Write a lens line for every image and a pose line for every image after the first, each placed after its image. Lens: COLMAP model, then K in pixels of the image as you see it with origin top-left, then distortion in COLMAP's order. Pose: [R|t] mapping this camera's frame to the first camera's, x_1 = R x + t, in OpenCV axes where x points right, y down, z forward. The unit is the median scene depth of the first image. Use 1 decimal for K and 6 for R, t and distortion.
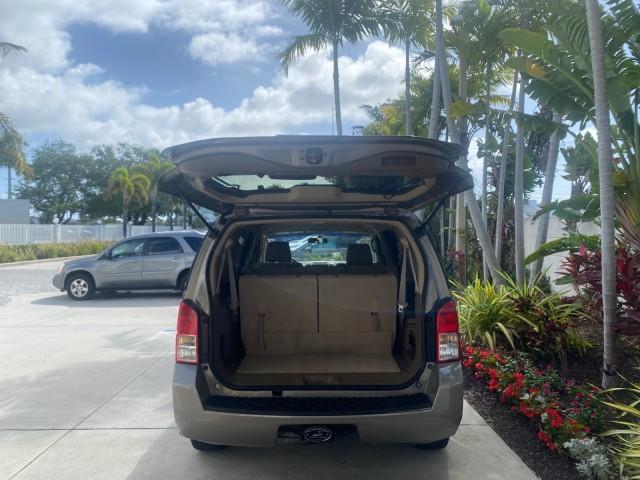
lens RADIAL K [[497.9, 0, 320.2], [0, 497.9, 236.6], [0, 0, 1]] dist [0.009573, -0.000886]
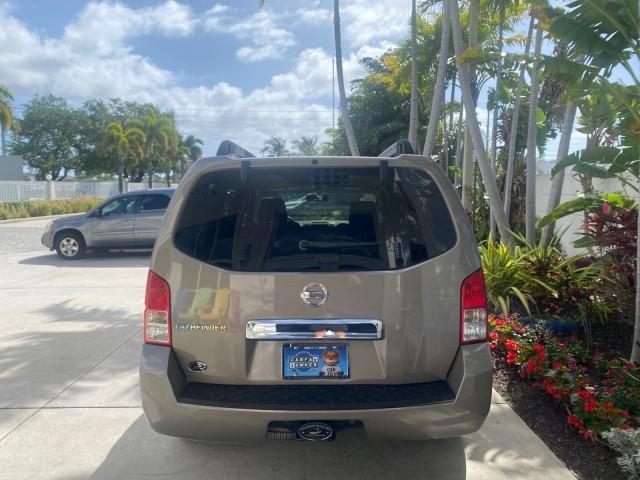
lens RADIAL K [[497.9, 0, 320.2], [0, 497.9, 236.6], [0, 0, 1]] dist [0.009573, -0.000886]
pose [[0.999998, 0.001514, 0.000935, 0.000244], [-0.001587, 0.996470, 0.083936, 0.001595], [-0.000804, -0.083937, 0.996471, 0.048464]]
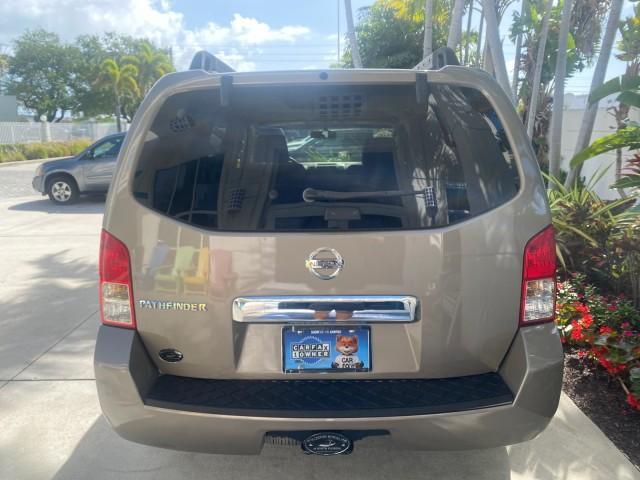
lens RADIAL K [[500.0, 0, 319.1], [0, 500.0, 235.9], [0, 0, 1]] dist [0.006272, -0.003230]
pose [[0.999935, -0.003083, -0.010945, -0.001783], [0.005182, 0.980346, 0.197216, 0.004858], [0.010122, -0.197260, 0.980299, 0.102968]]
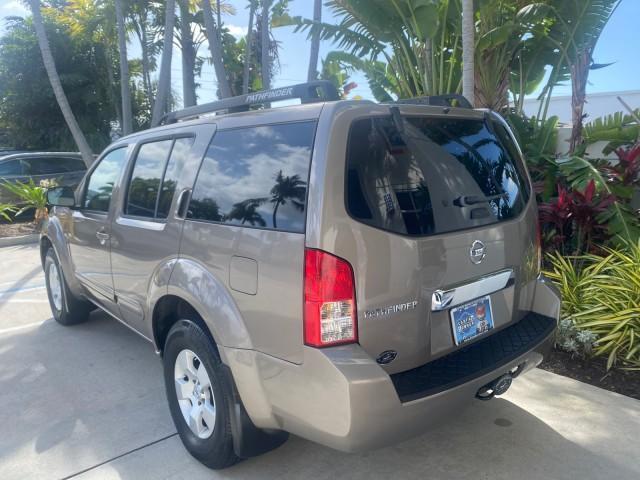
lens RADIAL K [[497.9, 0, 320.2], [0, 497.9, 236.6], [0, 0, 1]] dist [0.009573, -0.000886]
pose [[0.757267, -0.108994, 0.643946, -0.171563], [0.011590, 0.988064, 0.153609, 0.005501], [-0.653002, -0.108860, 0.749491, 0.141185]]
